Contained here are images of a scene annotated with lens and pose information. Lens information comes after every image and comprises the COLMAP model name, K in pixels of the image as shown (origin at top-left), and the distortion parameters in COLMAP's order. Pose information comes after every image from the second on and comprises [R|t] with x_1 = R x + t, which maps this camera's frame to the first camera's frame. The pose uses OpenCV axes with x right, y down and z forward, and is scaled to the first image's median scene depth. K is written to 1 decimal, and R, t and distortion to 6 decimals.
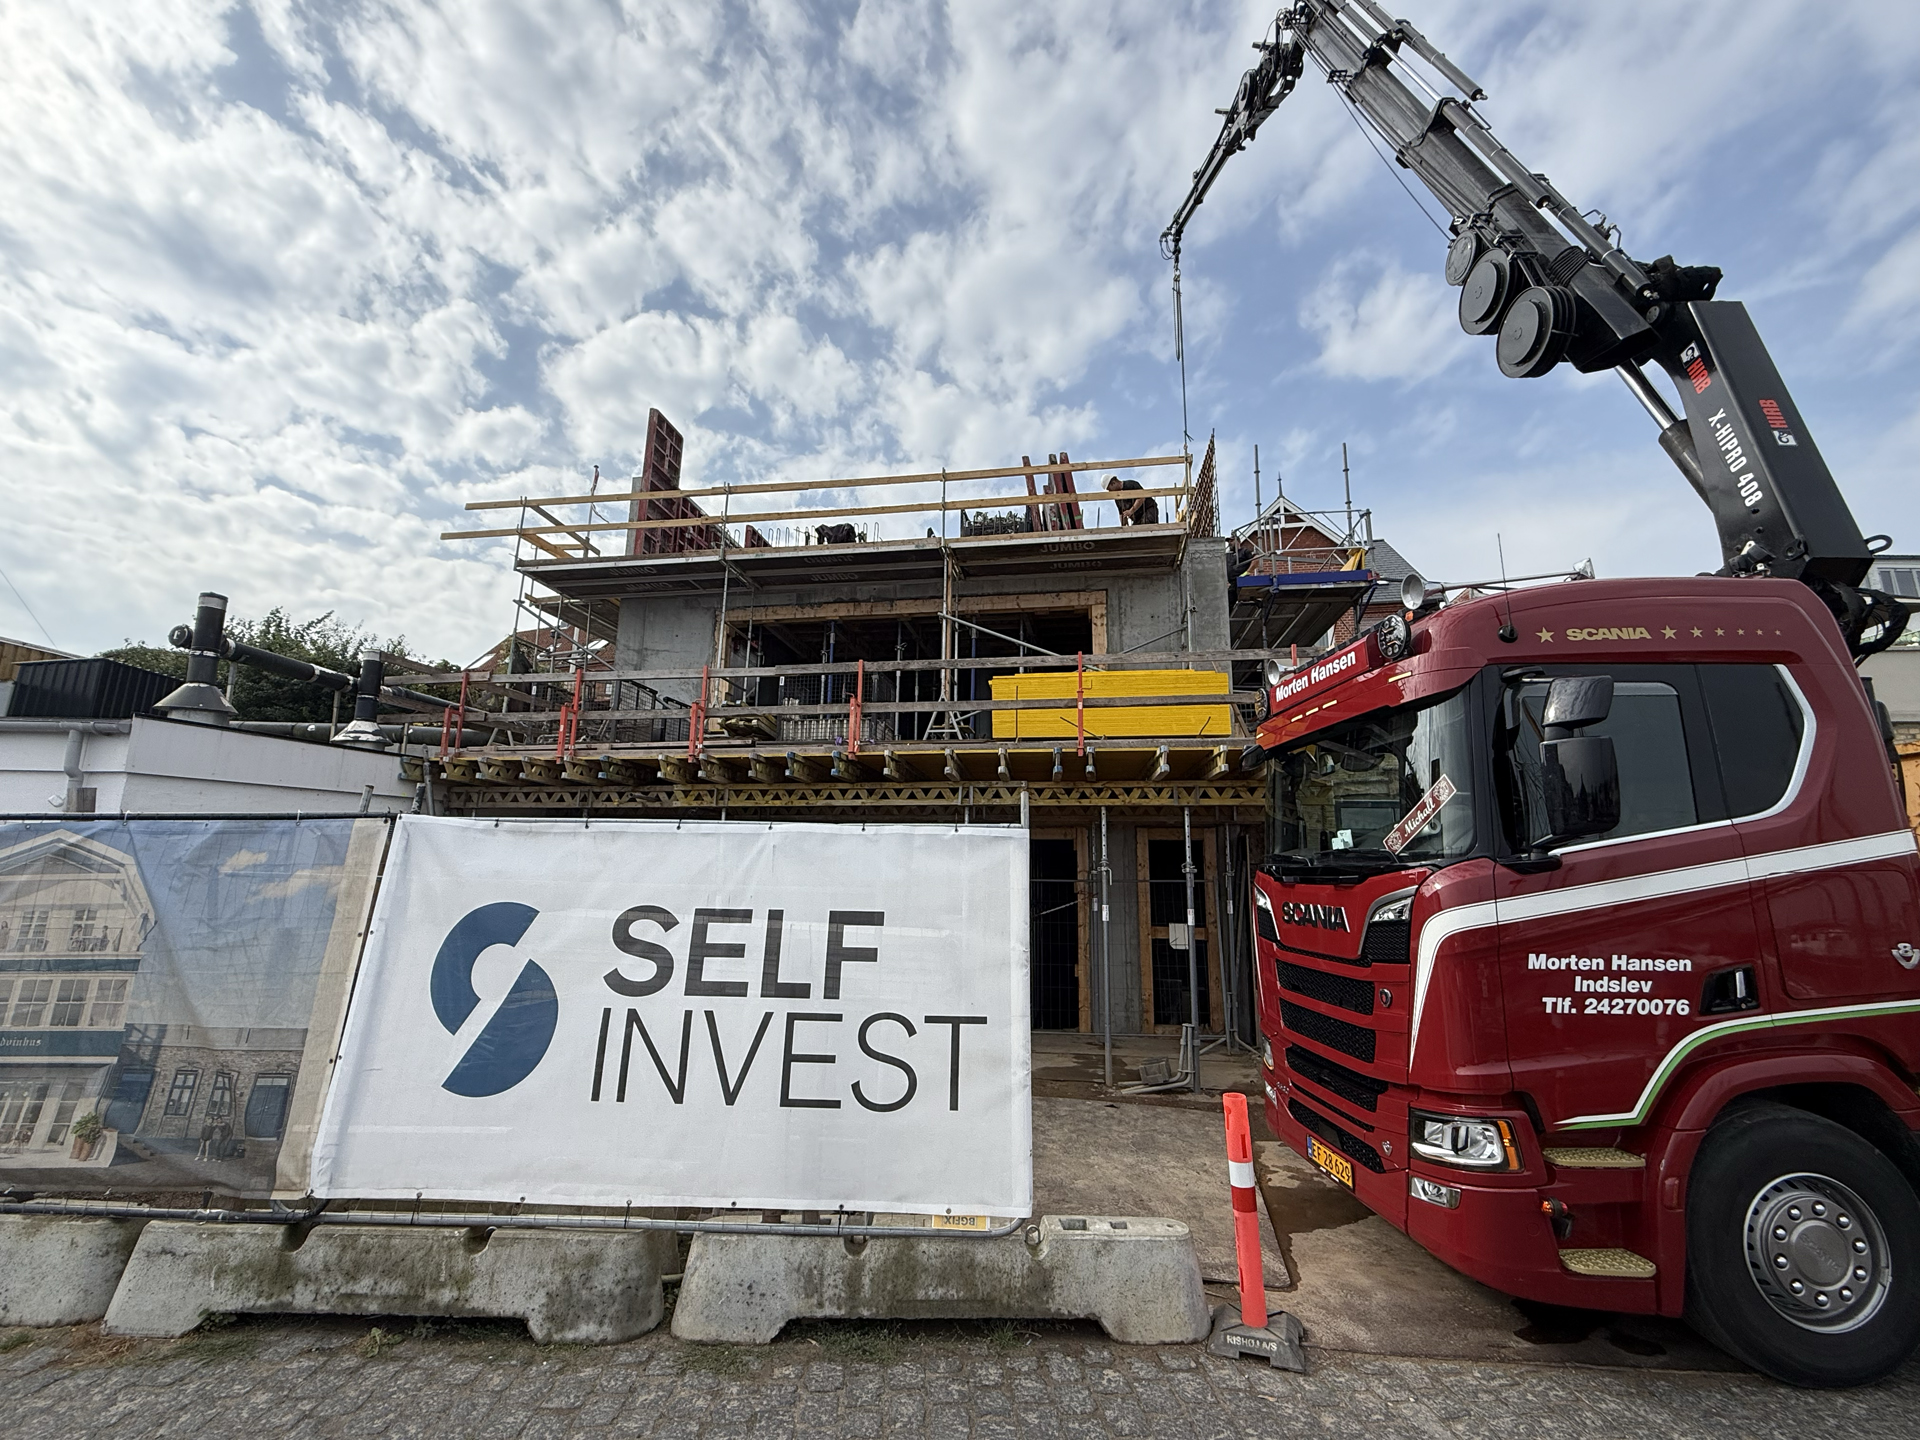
lens RADIAL K [[793.3, 0, 968.1], [0, 793.3, 727.4], [0, 0, 1]] dist [-0.001576, -0.000046]
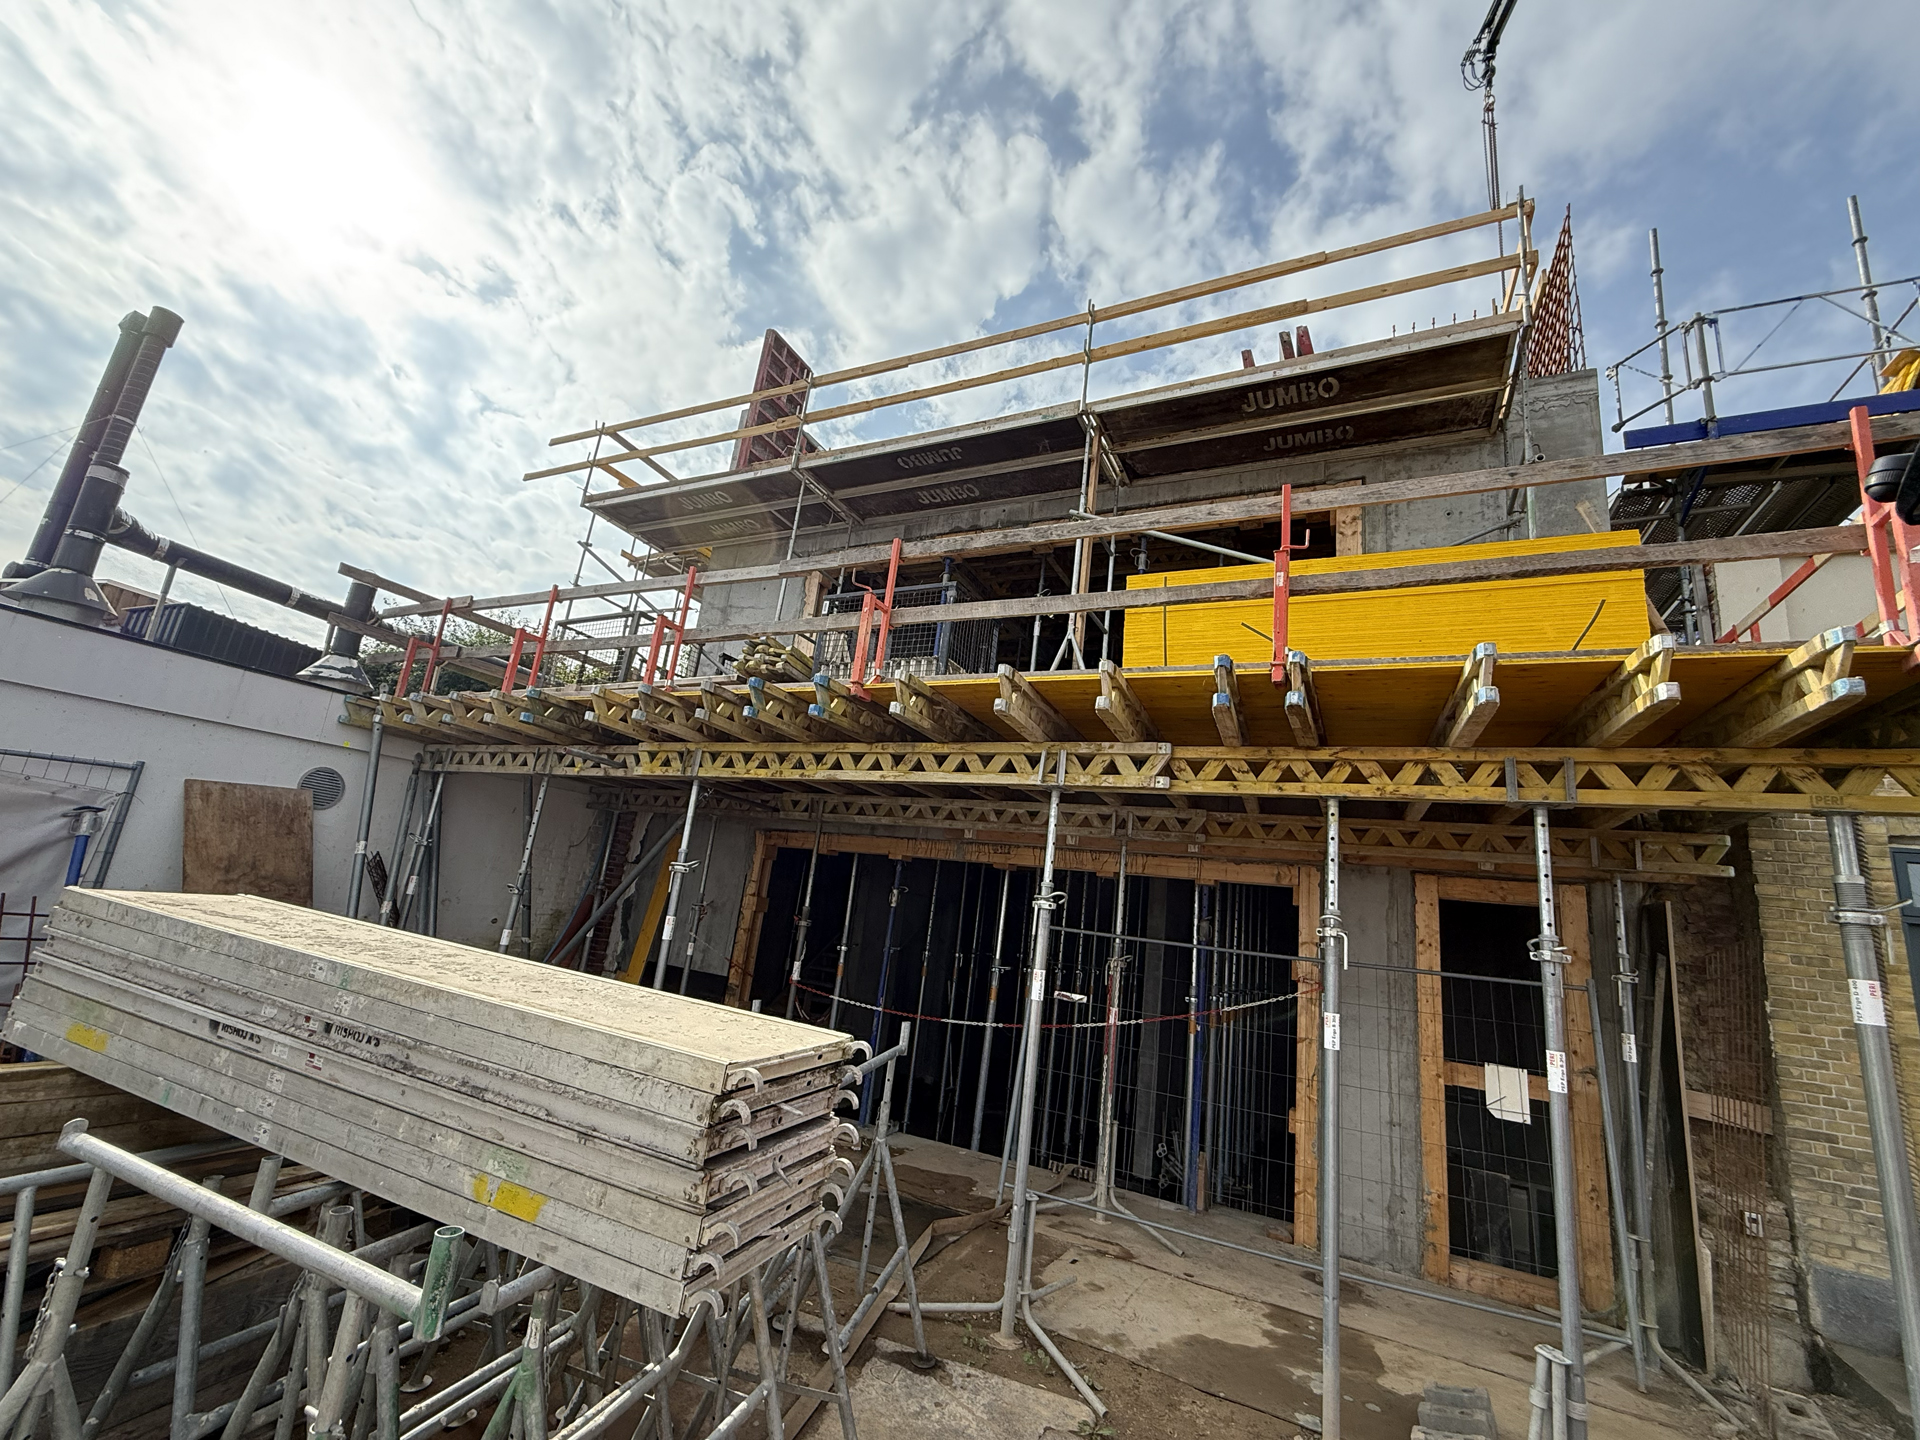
lens RADIAL K [[795.5, 0, 967.1], [0, 795.5, 726.9], [0, 0, 1]] dist [-0.001028, -0.000091]
pose [[0.951474, 0.023514, -0.306829, 0.107565], [-0.045754, 0.996803, -0.065494, 0.097592], [0.304309, 0.076354, 0.949508, 0.480406]]
